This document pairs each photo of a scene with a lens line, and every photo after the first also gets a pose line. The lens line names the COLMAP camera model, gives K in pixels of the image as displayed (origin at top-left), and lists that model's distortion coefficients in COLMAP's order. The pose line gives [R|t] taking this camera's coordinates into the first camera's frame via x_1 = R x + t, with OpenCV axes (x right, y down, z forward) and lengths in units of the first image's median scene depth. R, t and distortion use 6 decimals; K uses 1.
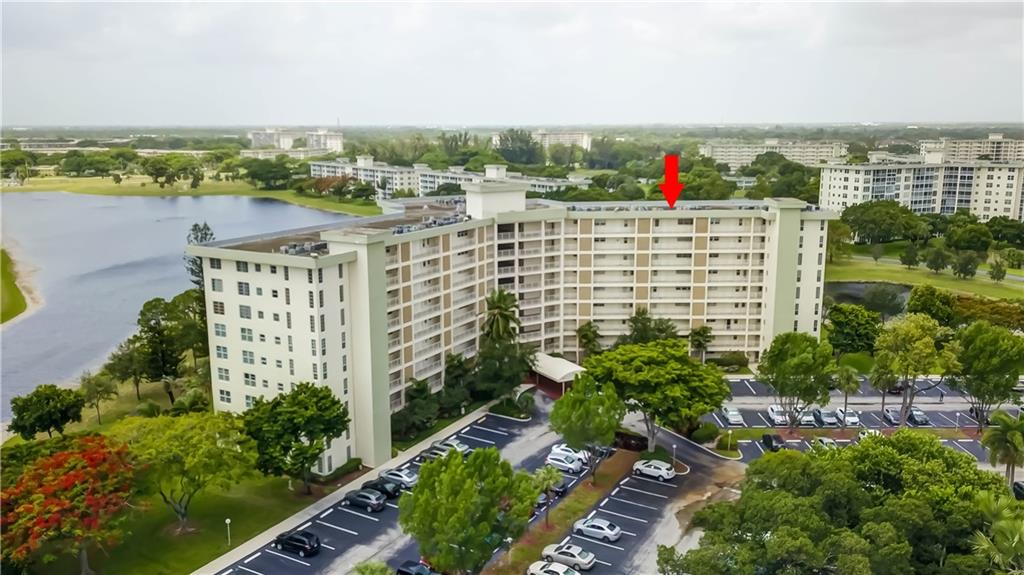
lens RADIAL K [[795.0, 0, 507.0], [0, 795.0, 290.6], [0, 0, 1]] dist [0.022948, -0.044903]
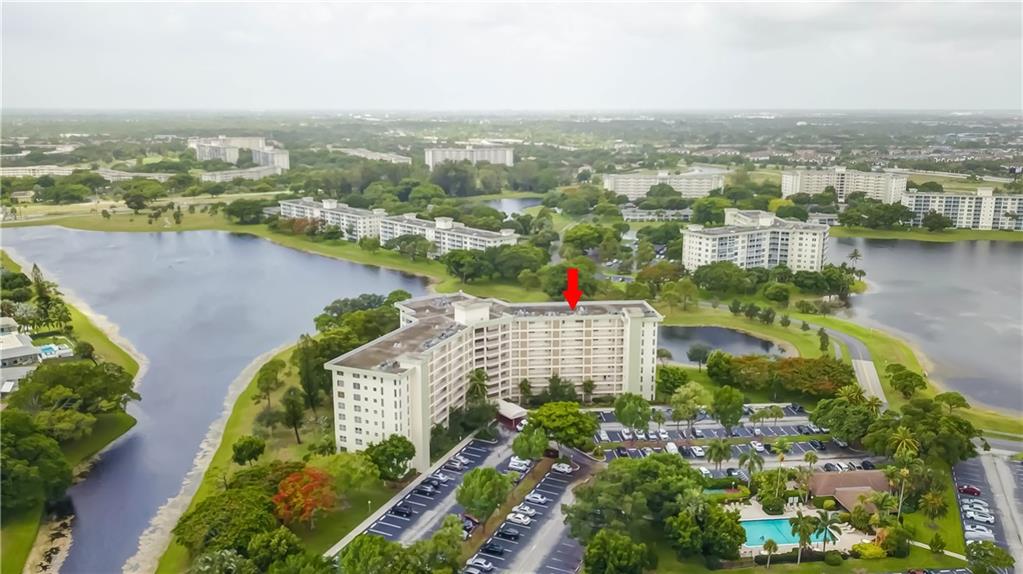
lens RADIAL K [[794.2, 0, 509.9], [0, 794.2, 287.9], [0, 0, 1]] dist [0.022948, -0.044903]
pose [[0.994442, -0.016063, 0.104058, -0.135186], [0.012981, 0.999459, 0.030229, -0.266878], [-0.104487, -0.028710, 0.994112, -0.886121]]
